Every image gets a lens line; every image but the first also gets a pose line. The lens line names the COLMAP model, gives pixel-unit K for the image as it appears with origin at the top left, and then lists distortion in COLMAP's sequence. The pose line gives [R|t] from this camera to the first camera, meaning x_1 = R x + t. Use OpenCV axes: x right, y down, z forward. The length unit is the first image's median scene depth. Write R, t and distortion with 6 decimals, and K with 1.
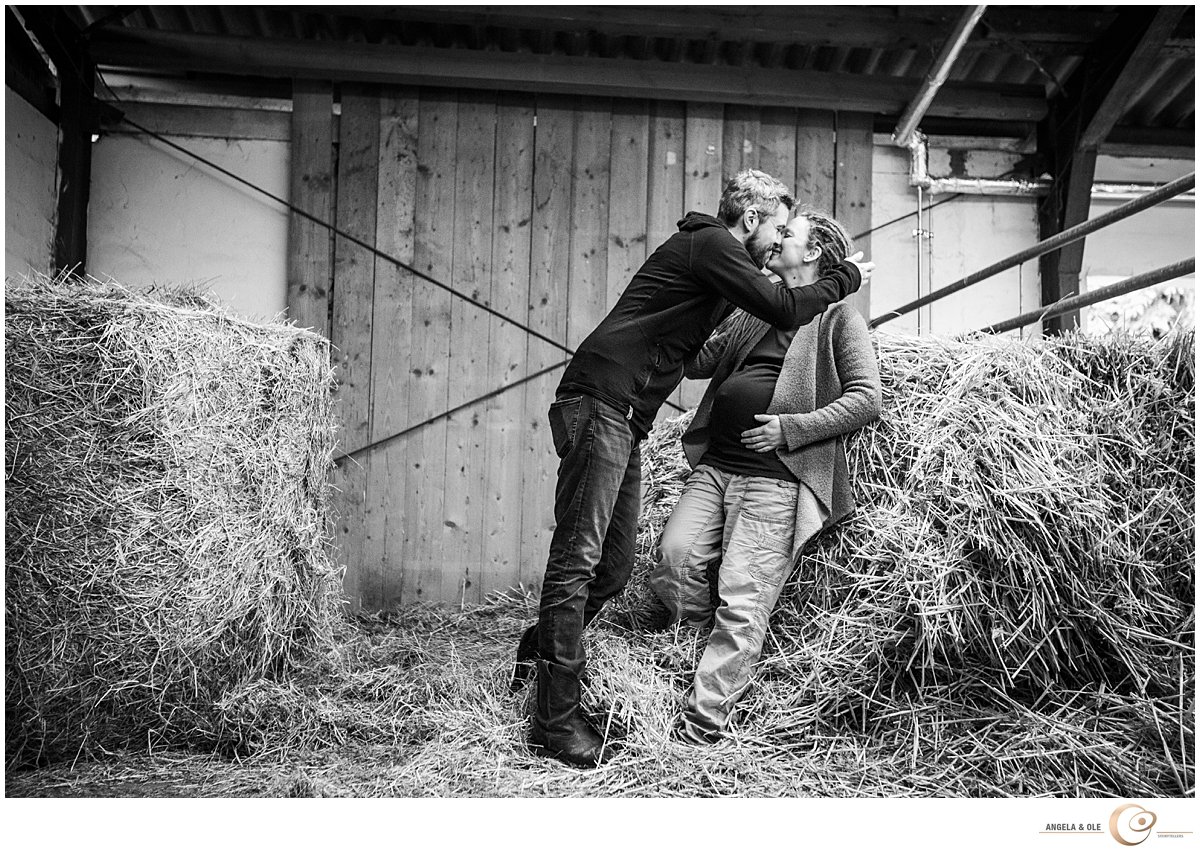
lens RADIAL K [[976.3, 0, 601.5], [0, 976.3, 424.7], [0, 0, 1]] dist [0.003899, 0.000337]
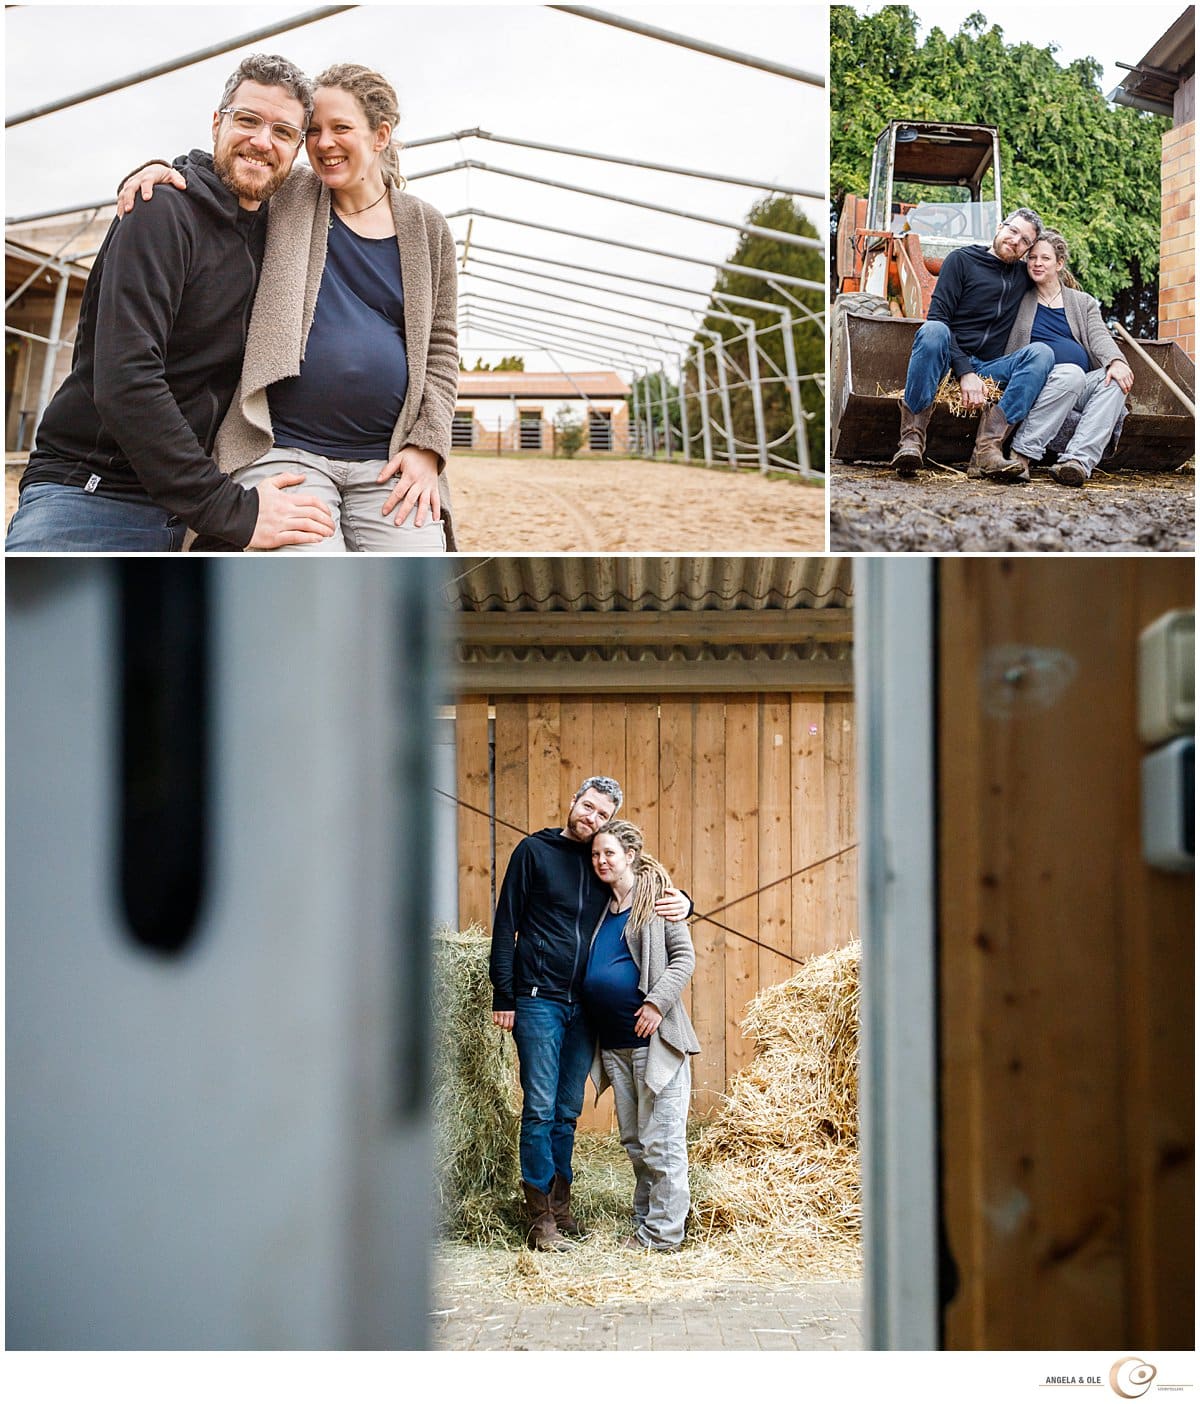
lens RADIAL K [[2356.8, 0, 599.6], [0, 2356.8, 702.6], [0, 0, 1]] dist [-0.017680, 0.000000]
pose [[0.993900, -0.028339, -0.106583, 0.162293], [0.033669, 0.998253, 0.048545, -0.468963], [0.105021, -0.051838, 0.993118, -1.806587]]
